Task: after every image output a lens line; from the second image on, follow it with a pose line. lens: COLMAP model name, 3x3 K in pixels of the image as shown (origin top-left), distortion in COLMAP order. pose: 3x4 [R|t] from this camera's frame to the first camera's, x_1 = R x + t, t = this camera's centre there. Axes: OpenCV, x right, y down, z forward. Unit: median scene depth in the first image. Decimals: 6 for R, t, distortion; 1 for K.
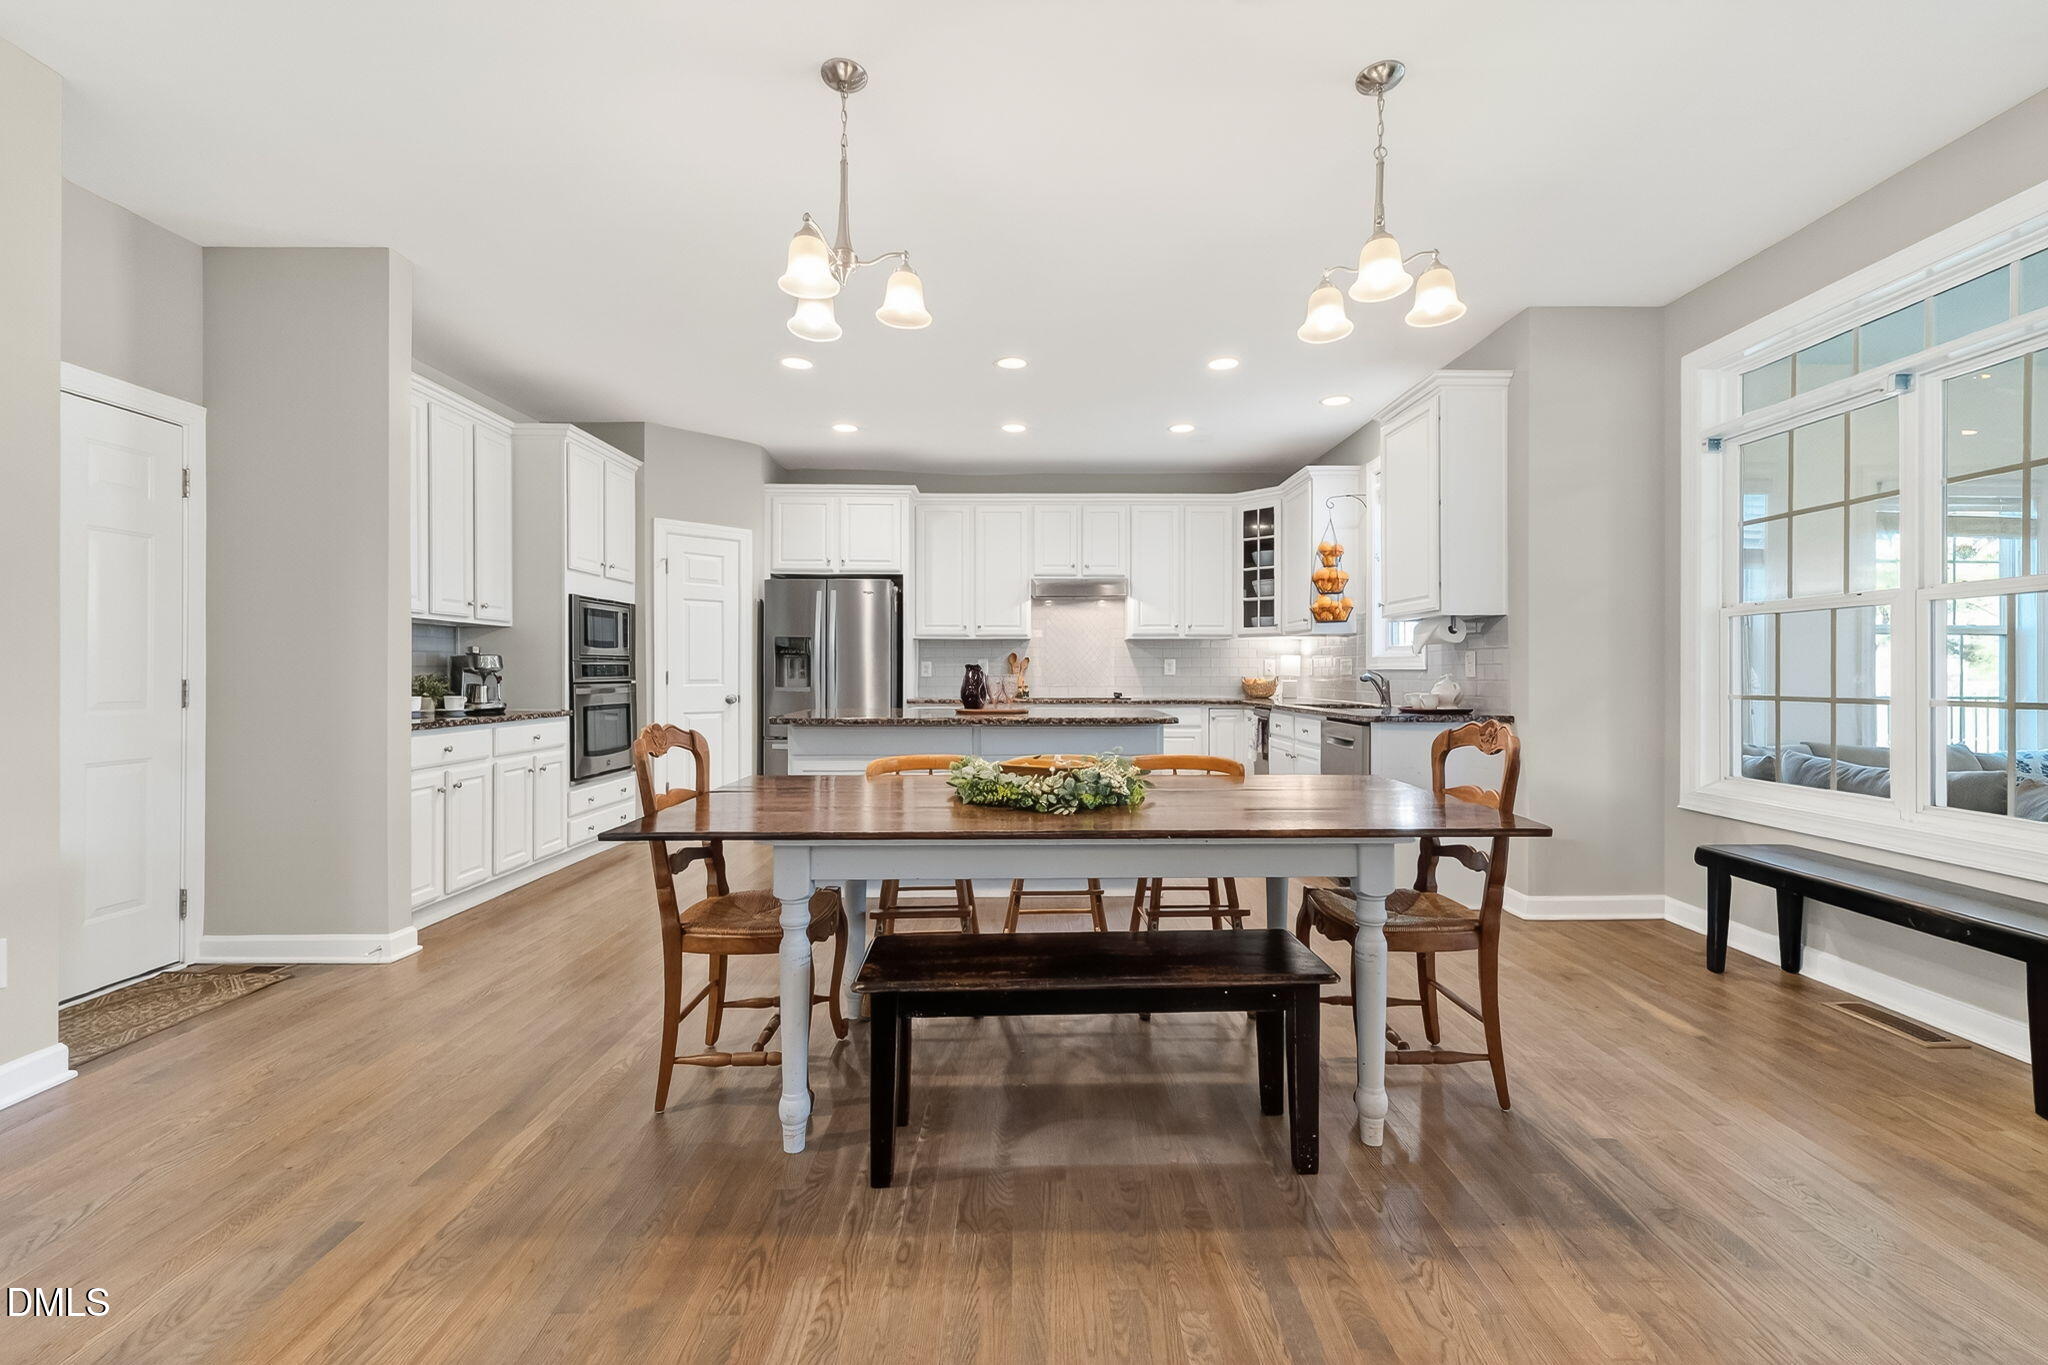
lens RADIAL K [[862.2, 0, 1034.6], [0, 862.2, 669.8], [0, 0, 1]] dist [0.029974, -0.000049]
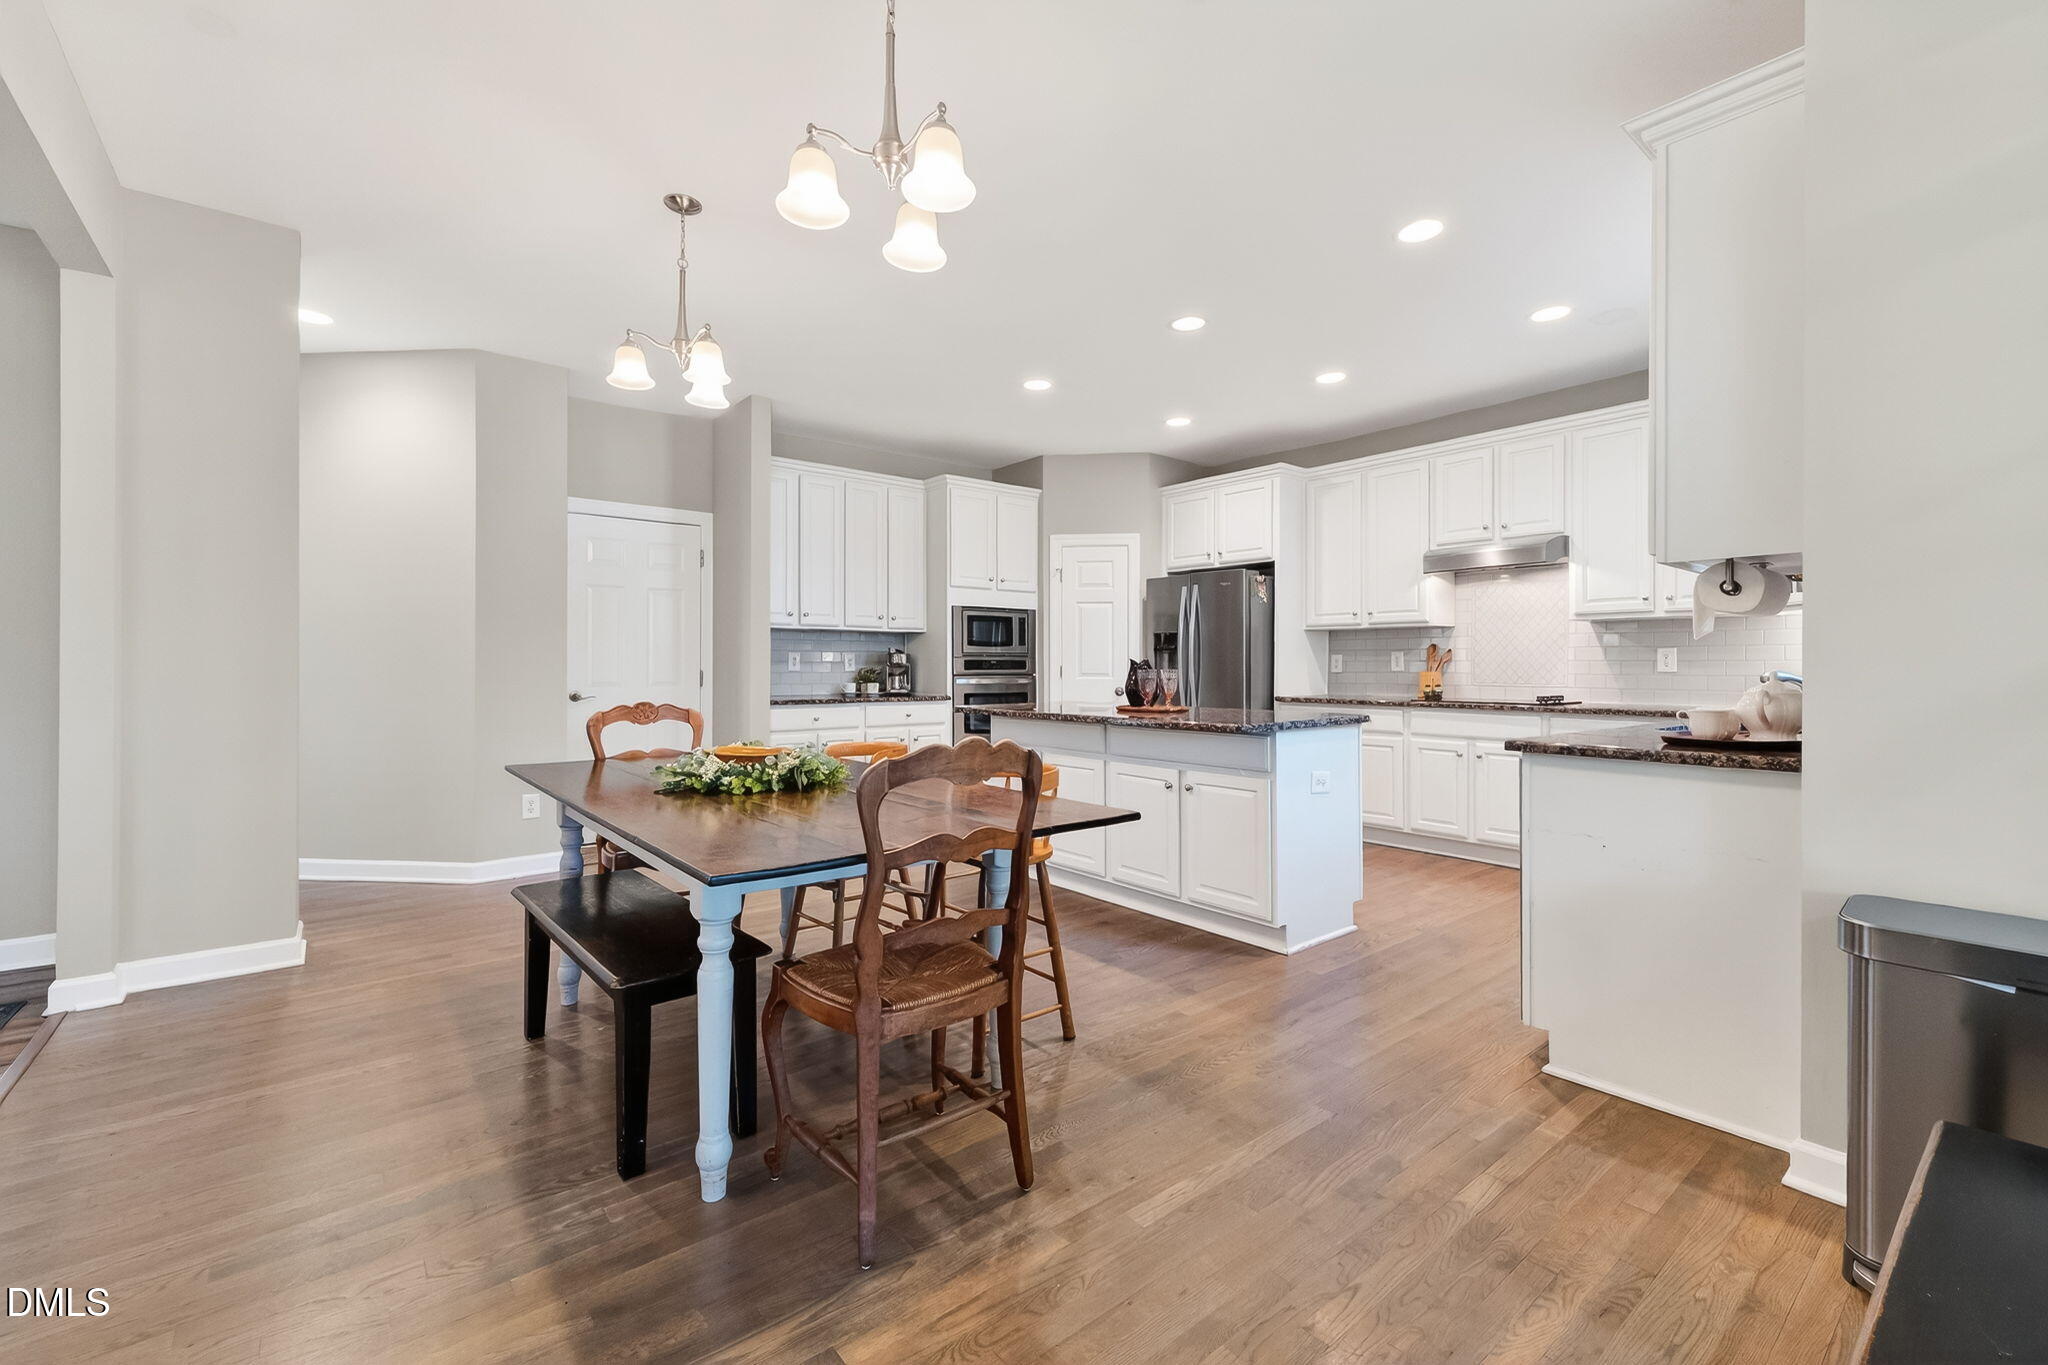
lens RADIAL K [[862.2, 0, 1034.6], [0, 862.2, 669.8], [0, 0, 1]] dist [0.029974, -0.000049]
pose [[0.628204, 0.002971, -0.778043, 0.466092], [-0.000014, 0.999993, 0.003807, 0.002382], [0.778048, -0.002381, 0.628200, 0.252869]]
